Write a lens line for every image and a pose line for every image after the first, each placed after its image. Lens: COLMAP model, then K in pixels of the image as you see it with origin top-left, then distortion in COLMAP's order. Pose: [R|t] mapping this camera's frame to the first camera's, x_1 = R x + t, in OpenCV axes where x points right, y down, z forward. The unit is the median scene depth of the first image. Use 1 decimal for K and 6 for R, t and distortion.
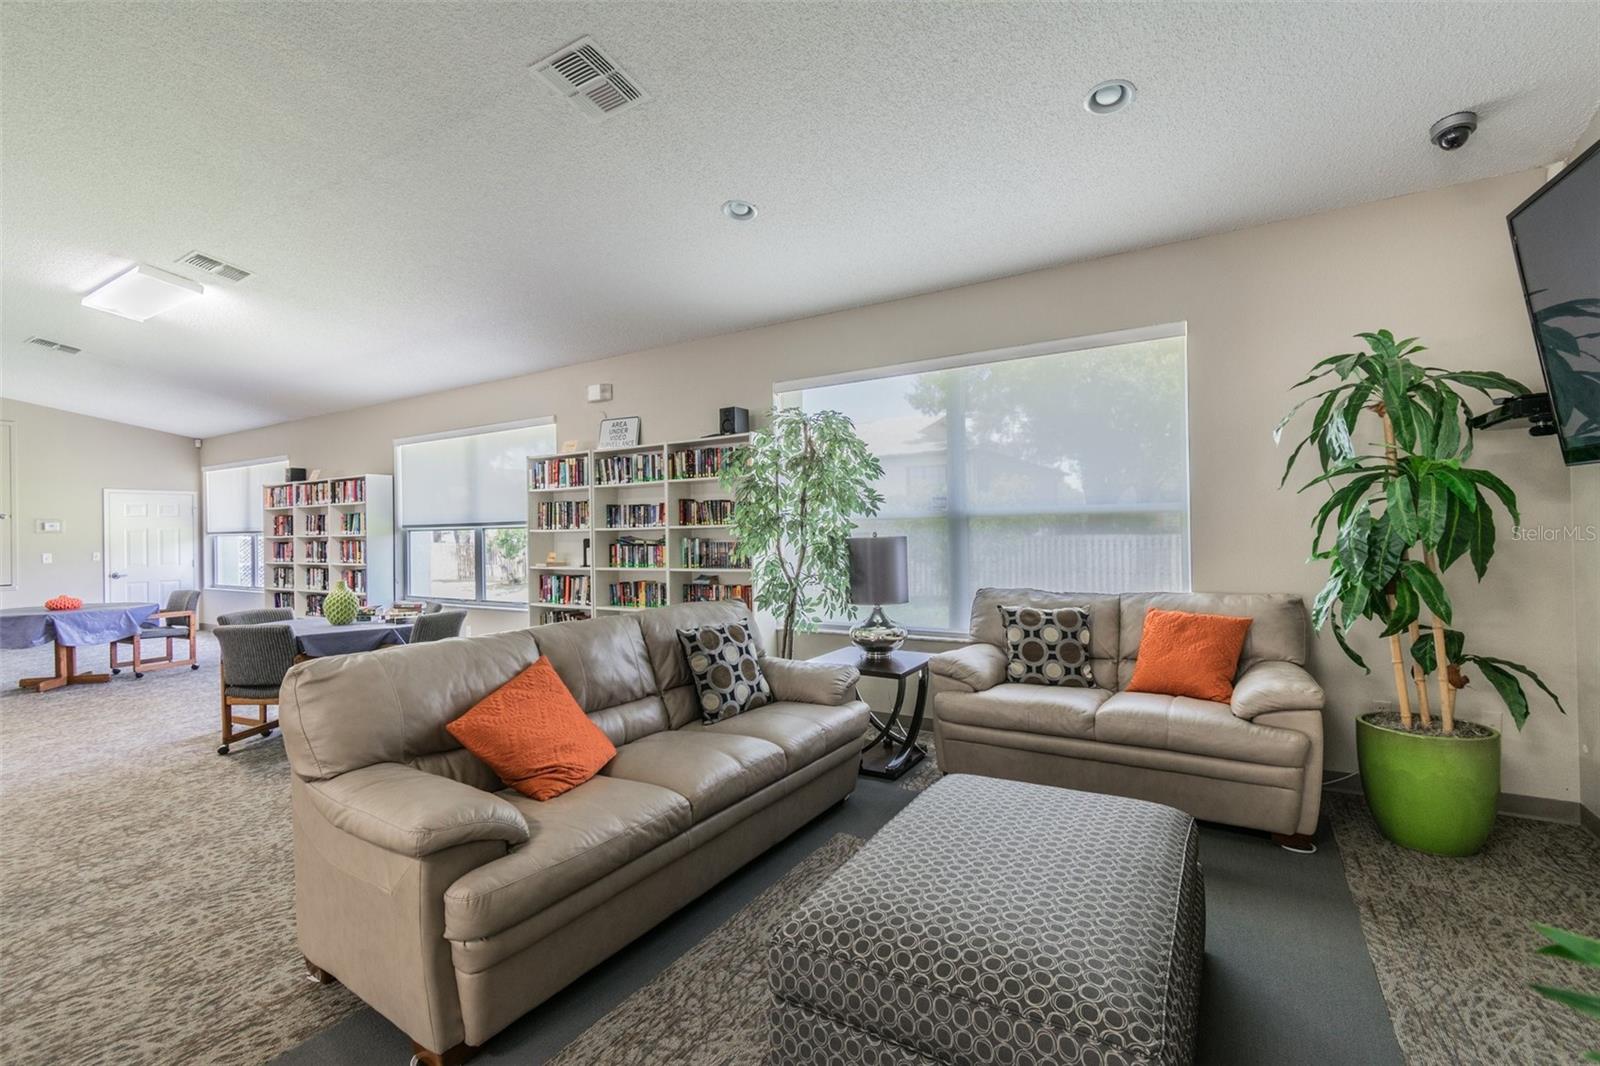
lens RADIAL K [[713.5, 0, 802.2], [0, 713.5, 532.6], [0, 0, 1]] dist [0.001238, 0.000294]
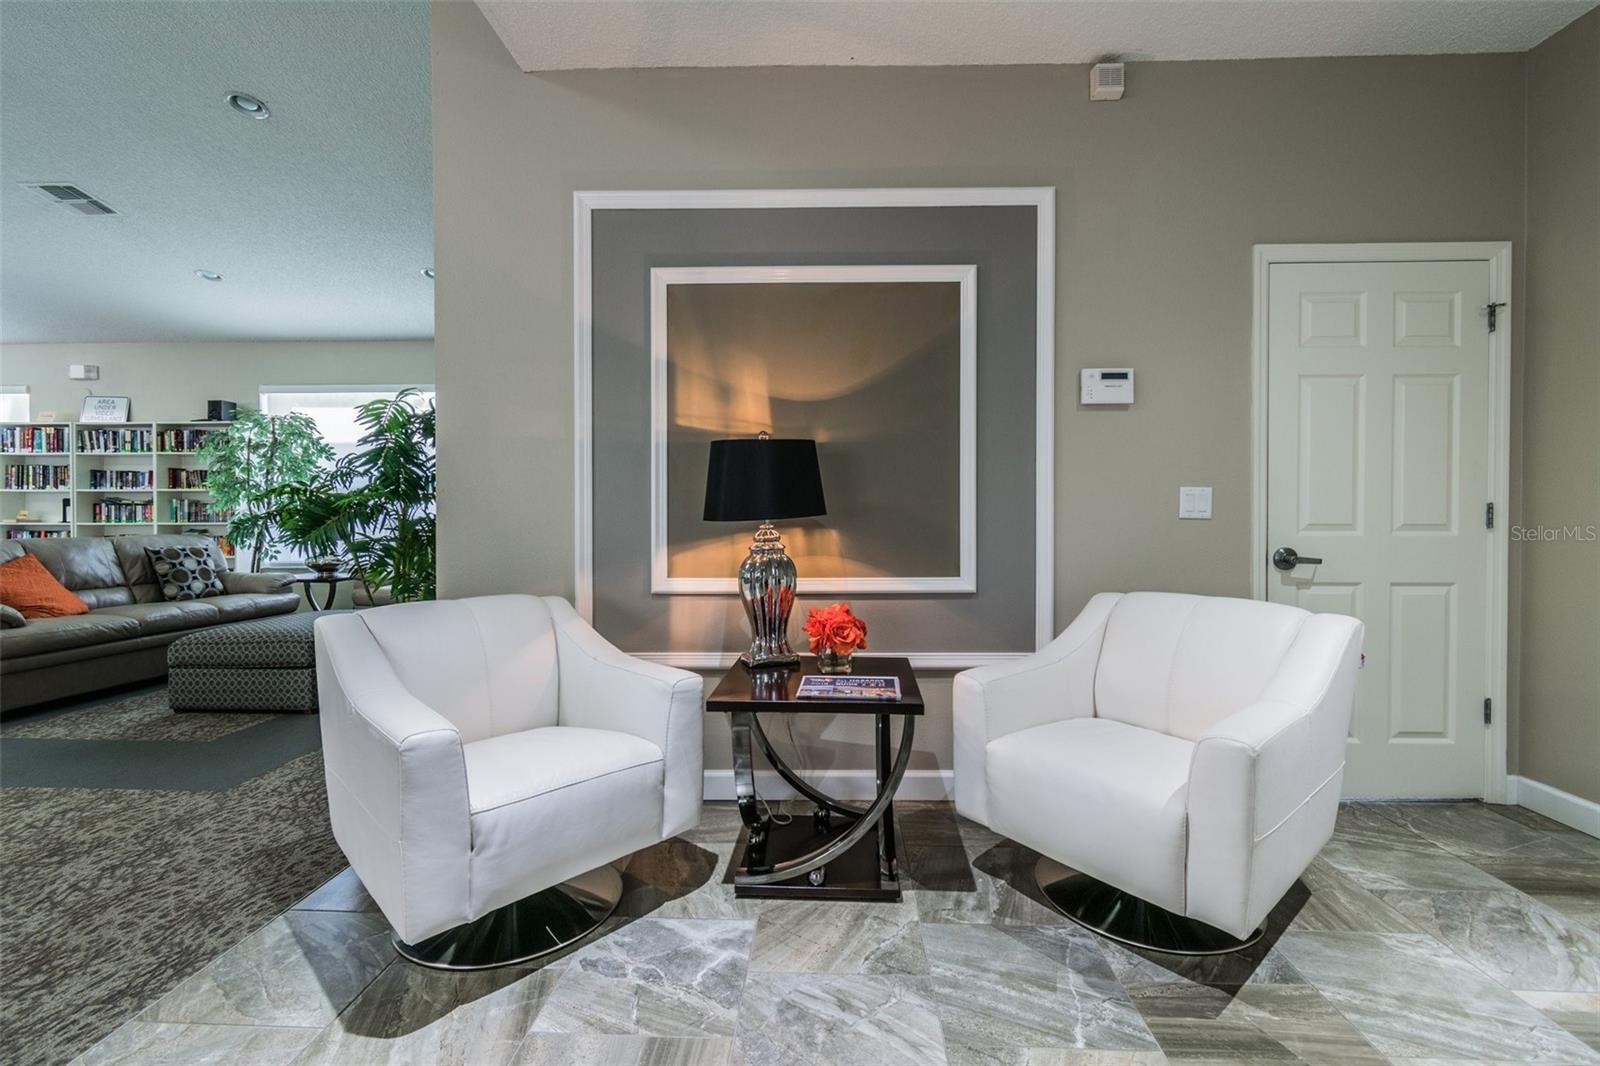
lens RADIAL K [[713.5, 0, 804.5], [0, 713.5, 530.6], [0, 0, 1]] dist [0.001238, 0.000294]
pose [[0.873559, 0.012665, 0.486554, 0.186428], [-0.016378, 0.999860, 0.003380, 0.038964], [-0.486443, -0.010922, 0.873644, -0.616257]]
